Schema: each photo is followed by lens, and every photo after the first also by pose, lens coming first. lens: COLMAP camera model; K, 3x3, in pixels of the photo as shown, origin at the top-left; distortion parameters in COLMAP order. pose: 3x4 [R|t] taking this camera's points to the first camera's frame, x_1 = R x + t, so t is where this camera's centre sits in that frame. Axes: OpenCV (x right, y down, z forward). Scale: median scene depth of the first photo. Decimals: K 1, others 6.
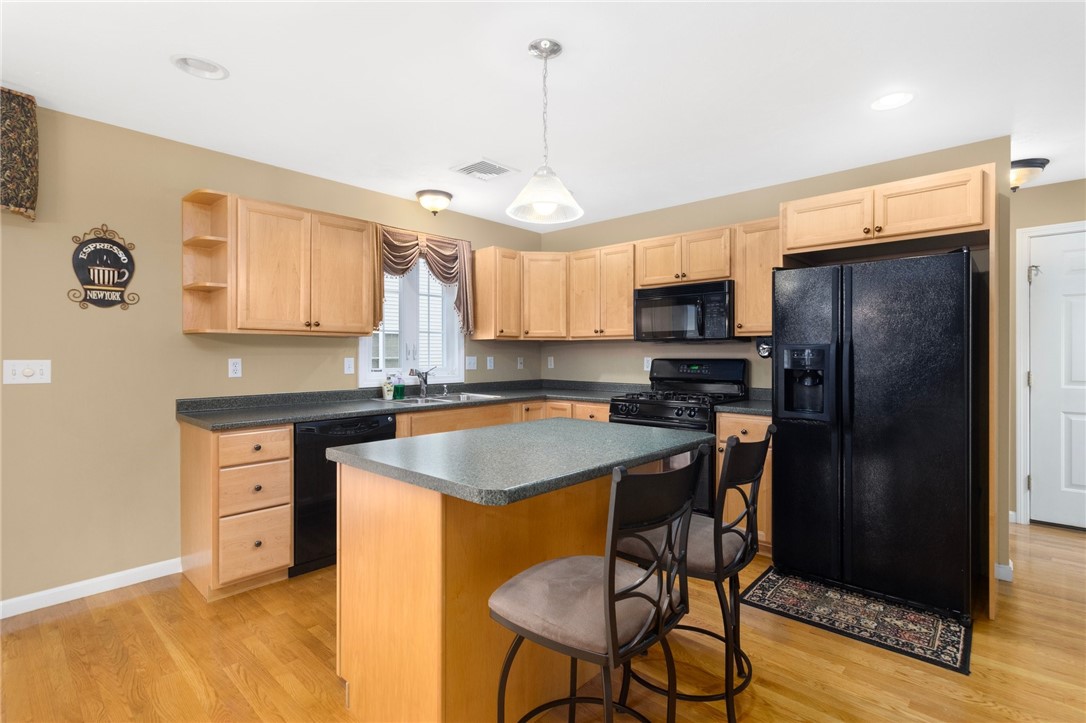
lens RADIAL K [[517.8, 0, 543.0], [0, 517.8, 361.5], [0, 0, 1]] dist [0.001707, 0.000300]
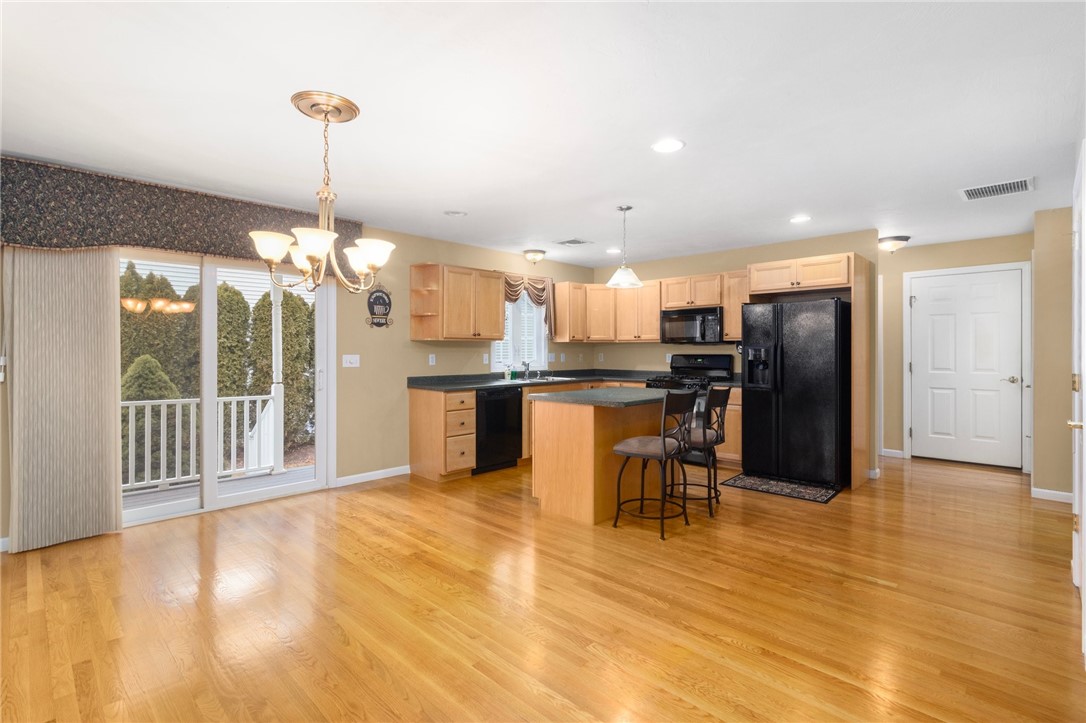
lens RADIAL K [[507.3, 0, 544.4], [0, 507.3, 356.5], [0, 0, 1]] dist [0.000318, 0.000233]
pose [[0.999673, -0.000171, -0.025582, -0.147119], [0.000078, 0.999993, -0.003638, 0.006617], [0.025583, 0.003635, 0.999666, -0.587241]]
